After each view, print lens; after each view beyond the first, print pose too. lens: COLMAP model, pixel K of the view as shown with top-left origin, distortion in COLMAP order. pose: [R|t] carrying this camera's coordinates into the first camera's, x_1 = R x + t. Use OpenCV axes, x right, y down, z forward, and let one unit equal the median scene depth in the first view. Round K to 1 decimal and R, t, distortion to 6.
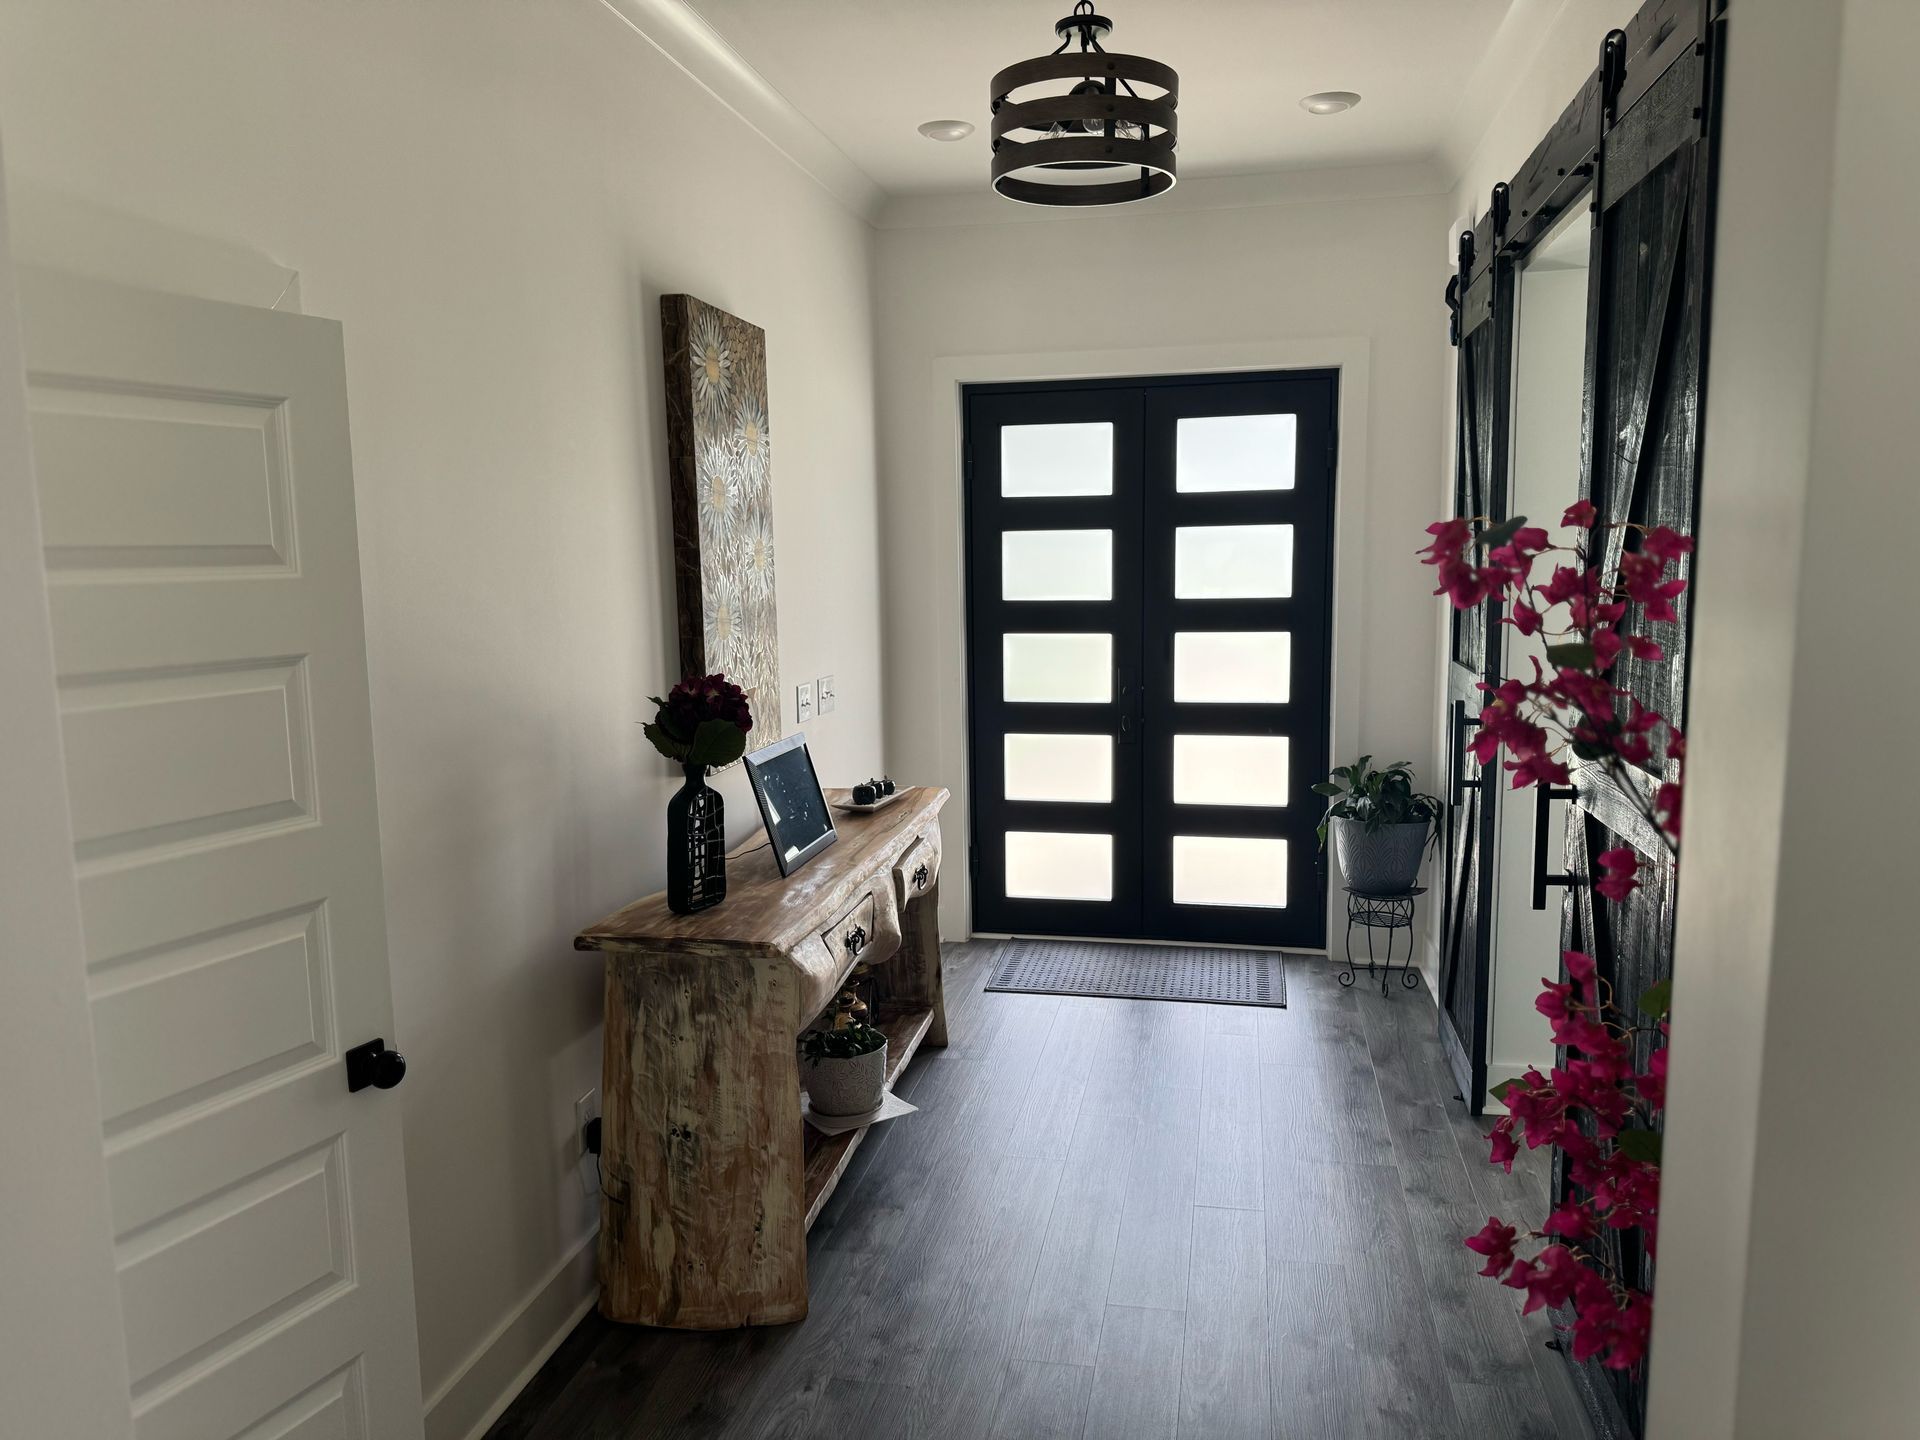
lens RADIAL K [[1367.2, 0, 972.2], [0, 1367.2, 728.0], [0, 0, 1]] dist [0.160535, -0.241860]
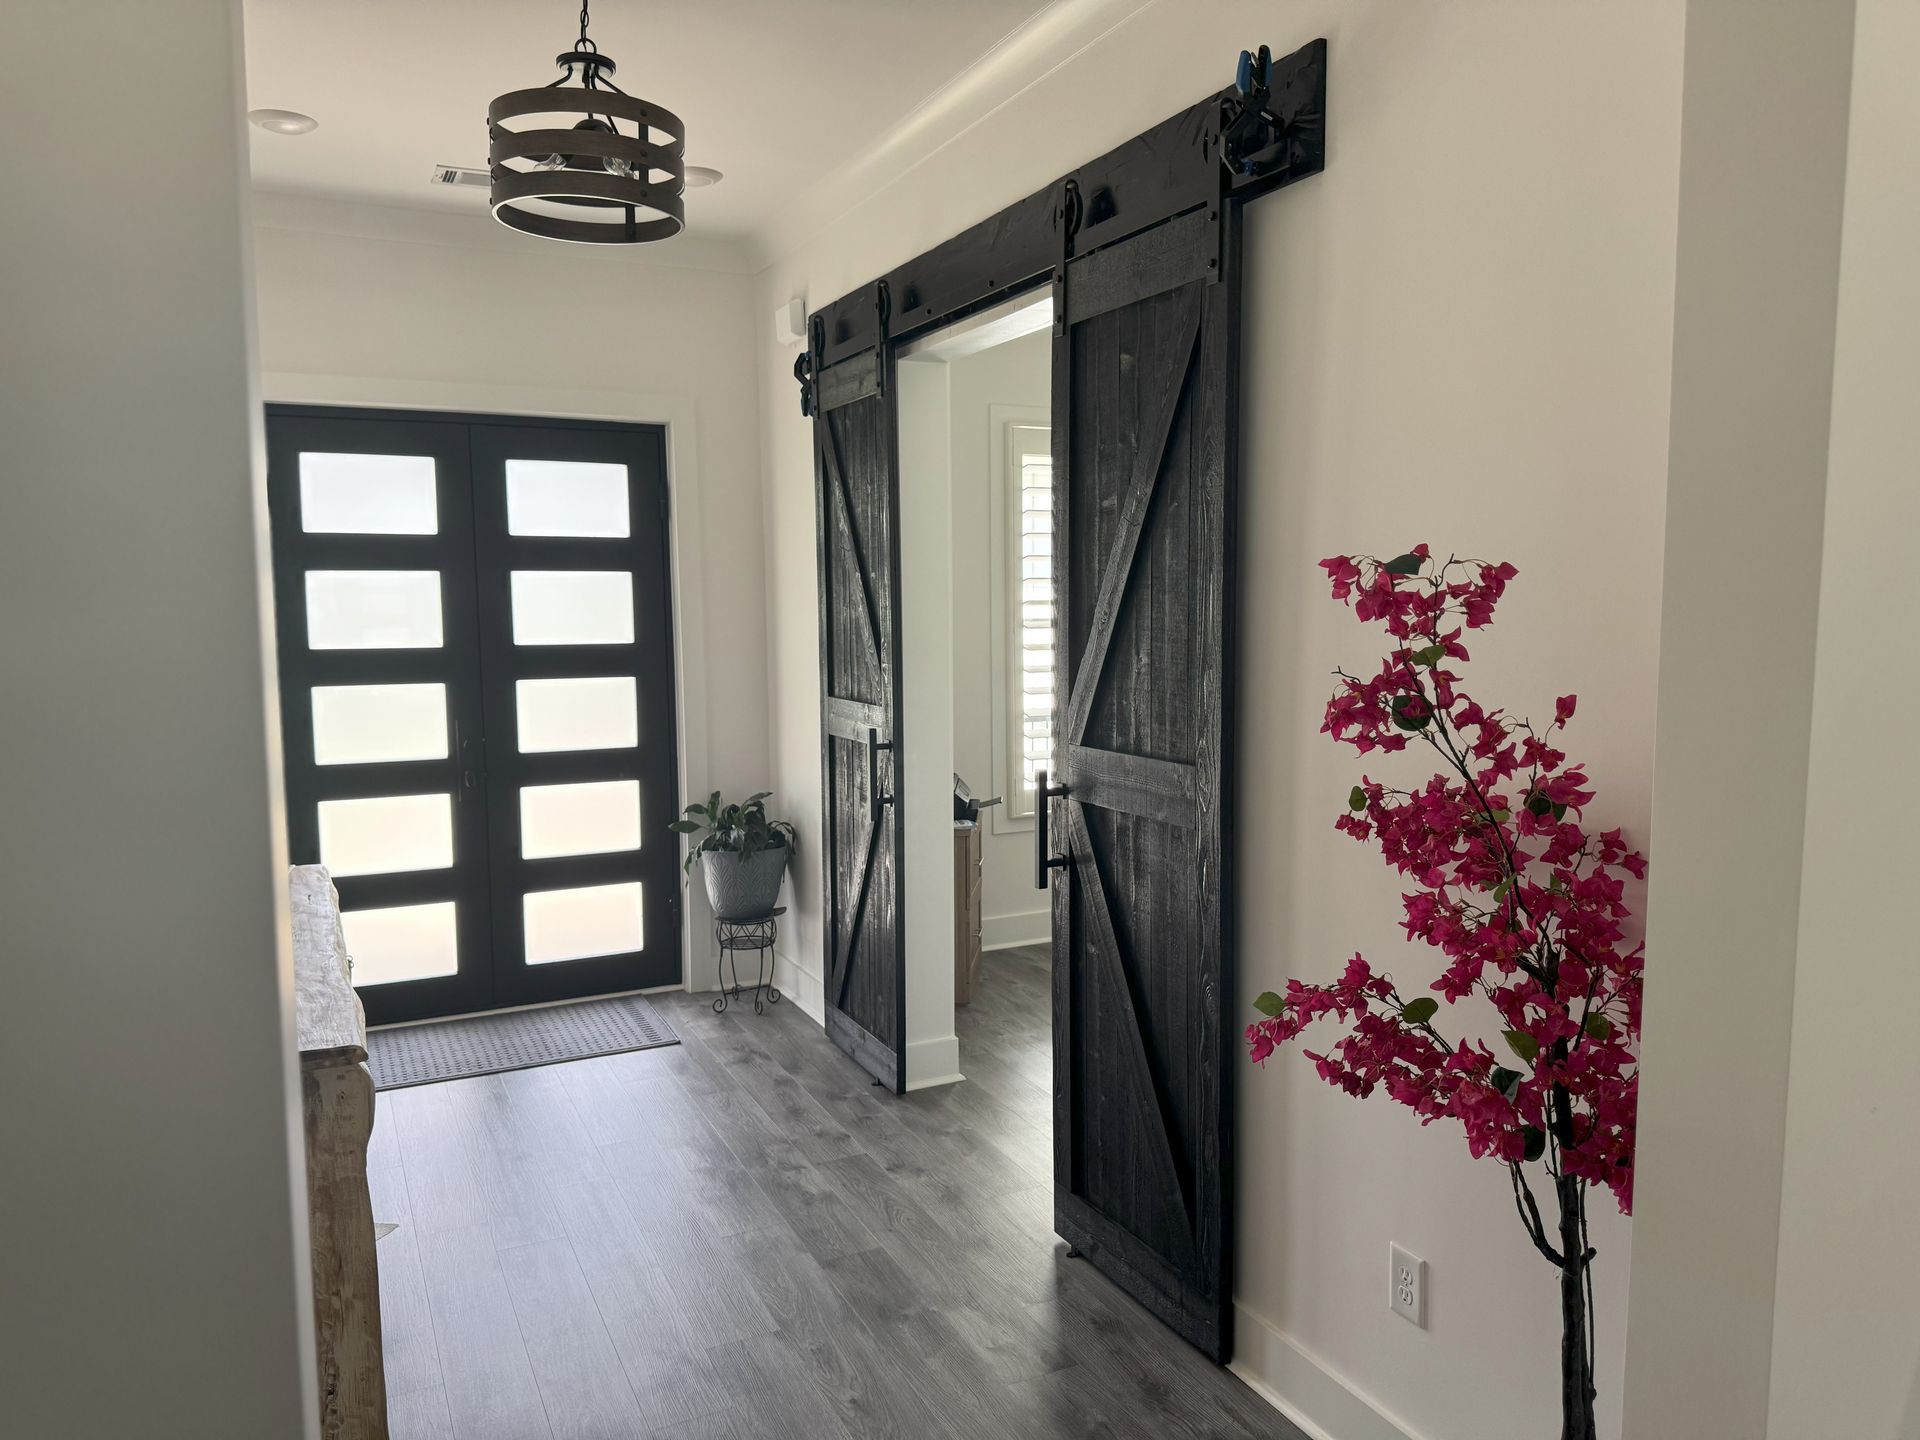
lens RADIAL K [[1367.2, 0, 972.2], [0, 1367.2, 728.0], [0, 0, 1]] dist [0.160535, -0.241860]
pose [[0.800244, -0.052421, 0.597379, -0.184034], [0.076014, 0.997004, -0.014339, 0.001560], [-0.594837, 0.056884, 0.801831, 0.039275]]
